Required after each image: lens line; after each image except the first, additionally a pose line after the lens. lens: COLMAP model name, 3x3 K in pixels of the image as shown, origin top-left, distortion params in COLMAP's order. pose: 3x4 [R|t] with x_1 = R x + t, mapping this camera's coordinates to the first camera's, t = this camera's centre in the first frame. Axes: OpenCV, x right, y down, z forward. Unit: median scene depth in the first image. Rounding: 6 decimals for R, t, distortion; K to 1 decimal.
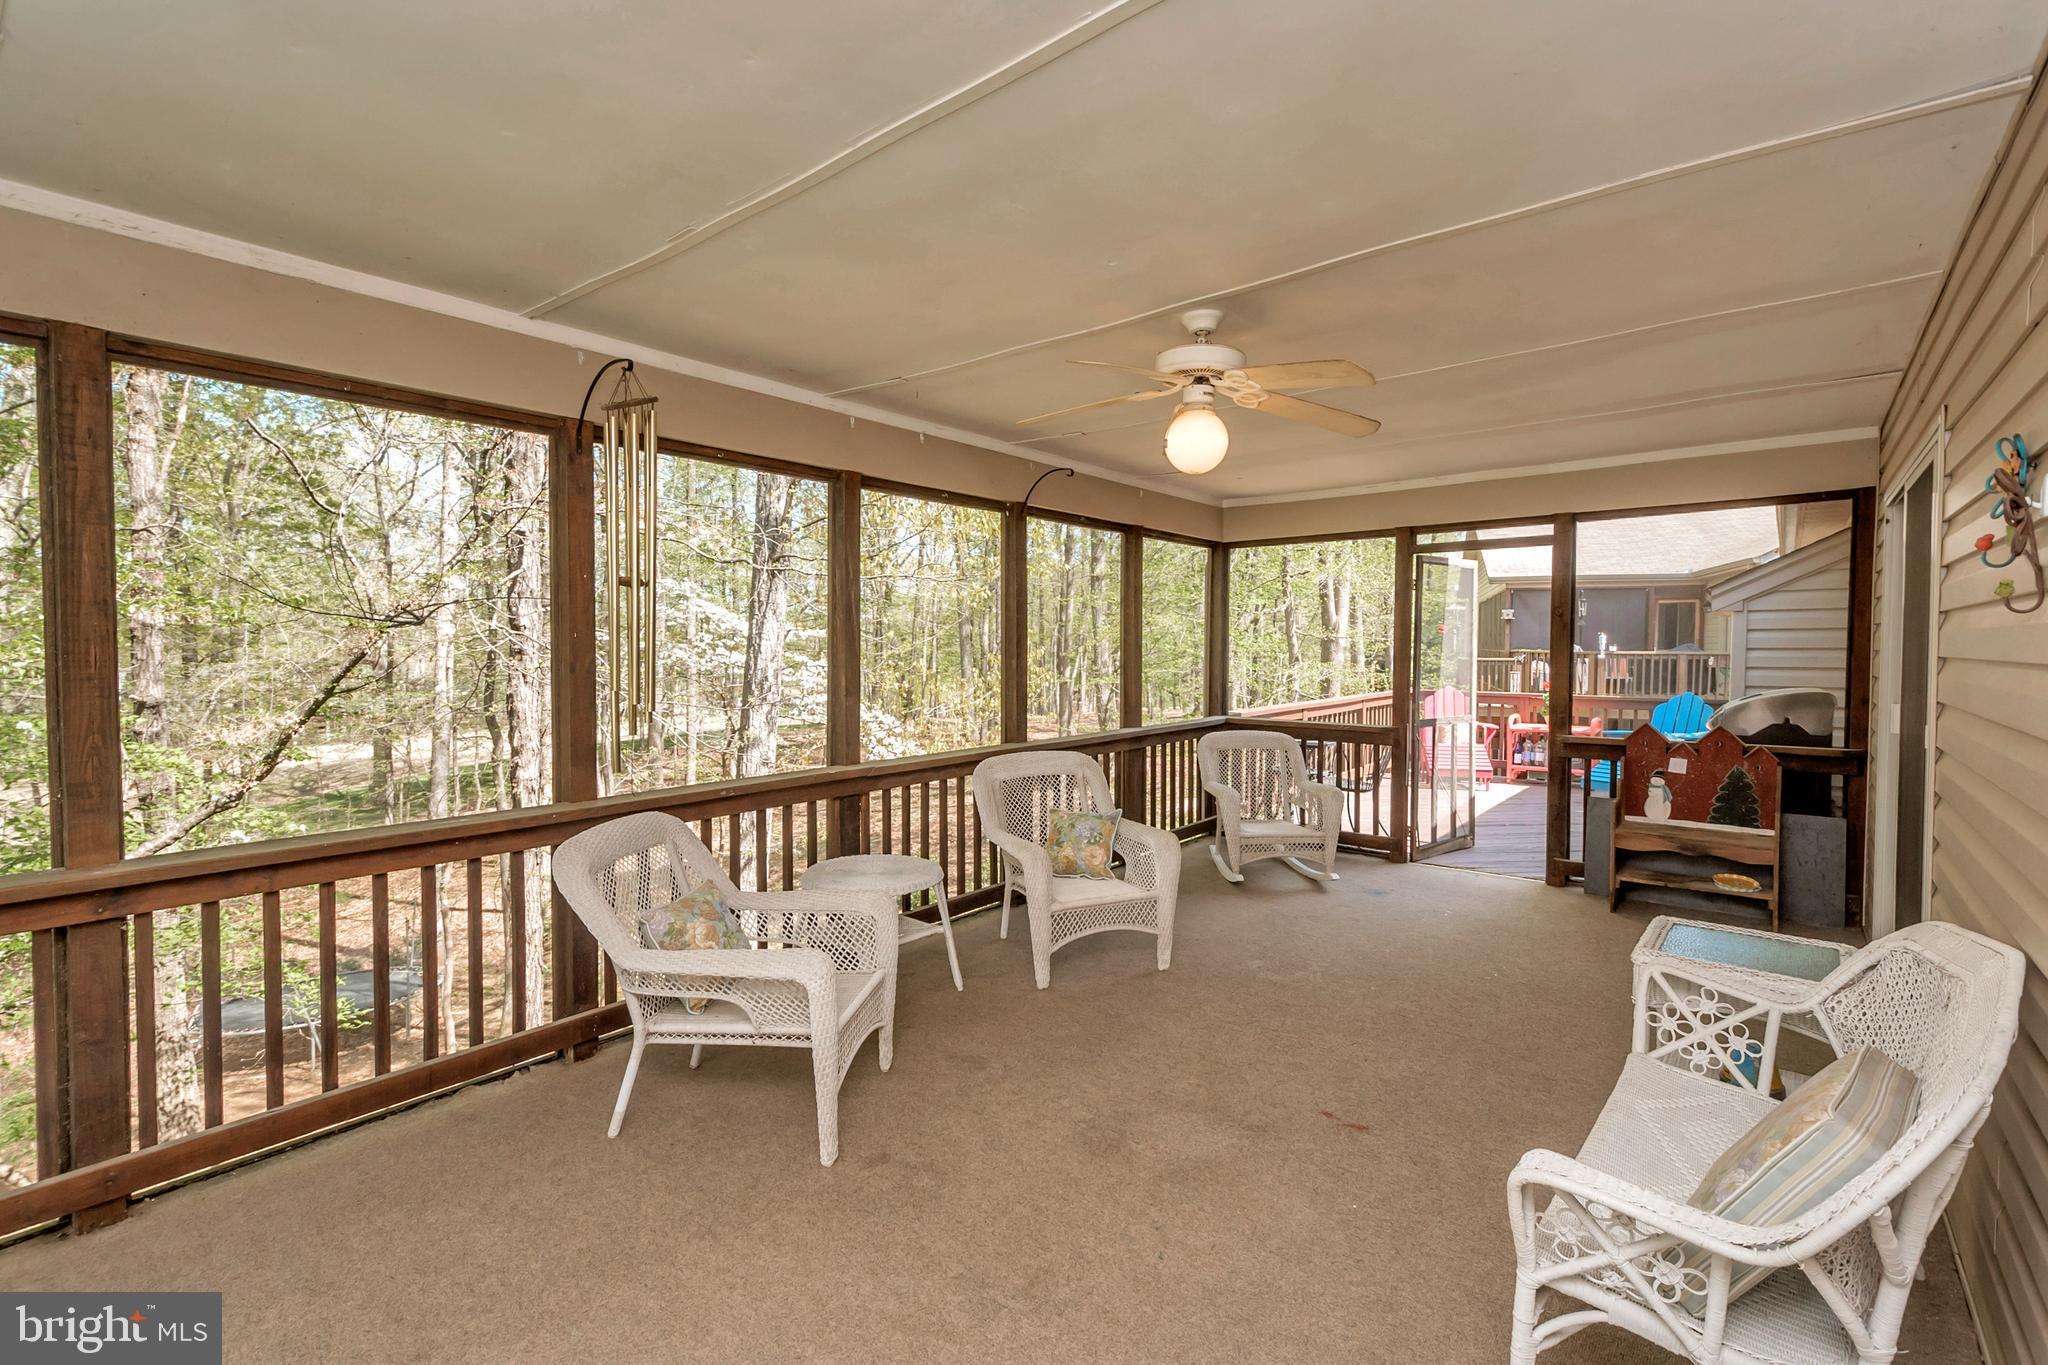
lens RADIAL K [[901.6, 0, 1031.0], [0, 901.6, 684.7], [0, 0, 1]] dist [0.022891, -0.010899]
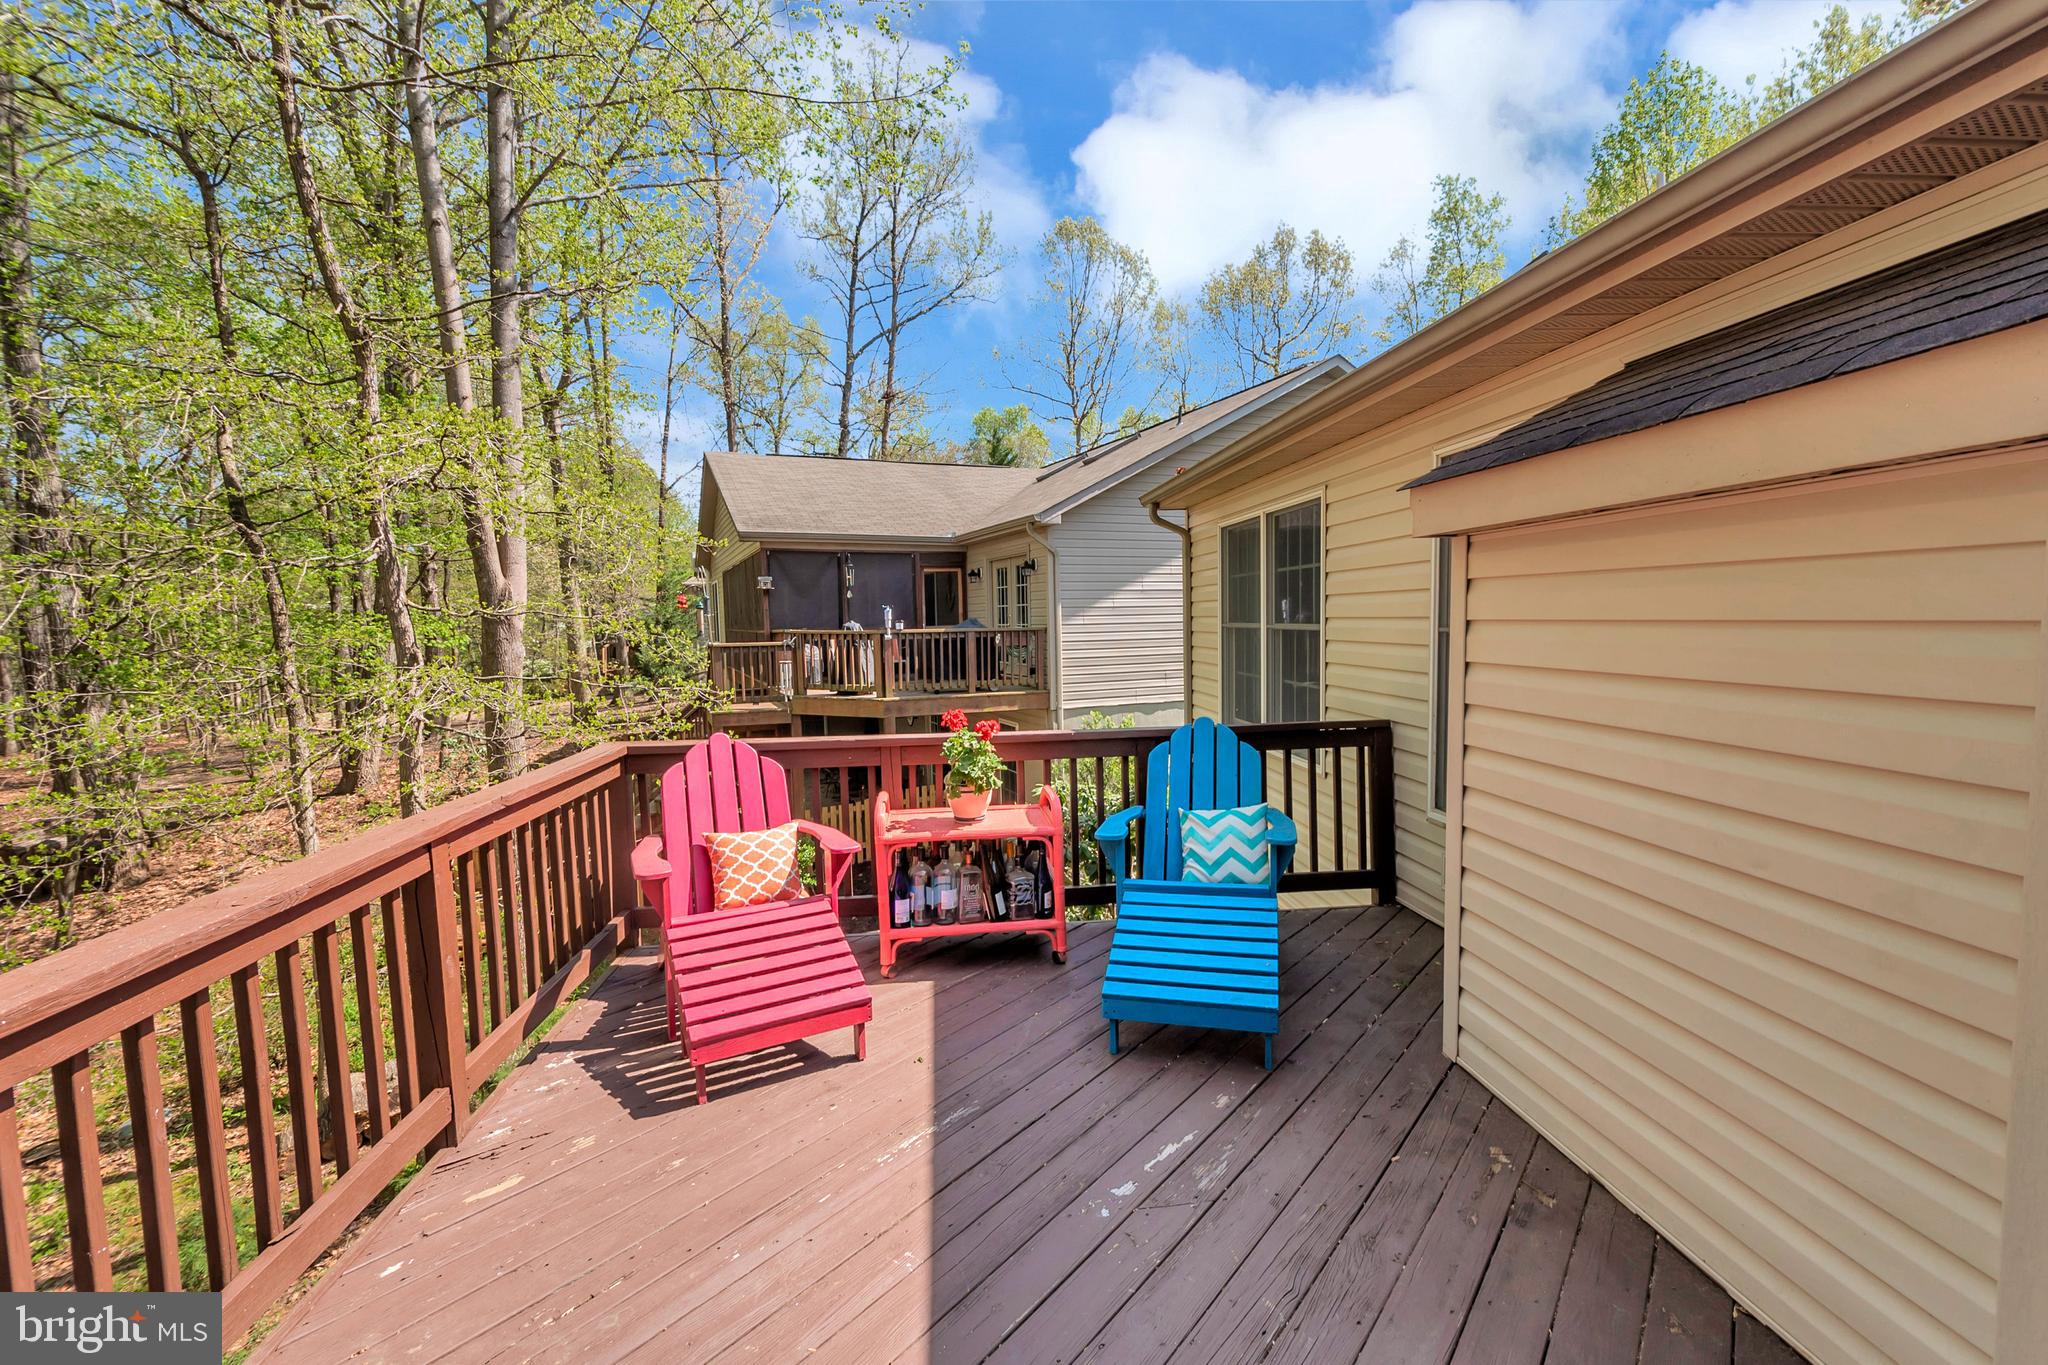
lens RADIAL K [[901.6, 0, 1031.0], [0, 901.6, 684.7], [0, 0, 1]] dist [0.022891, -0.010899]
pose [[0.698926, -0.066951, 0.712053, 0.169377], [0.051351, 0.997737, 0.043409, -0.017564], [-0.713348, 0.006225, 0.700782, 0.382635]]
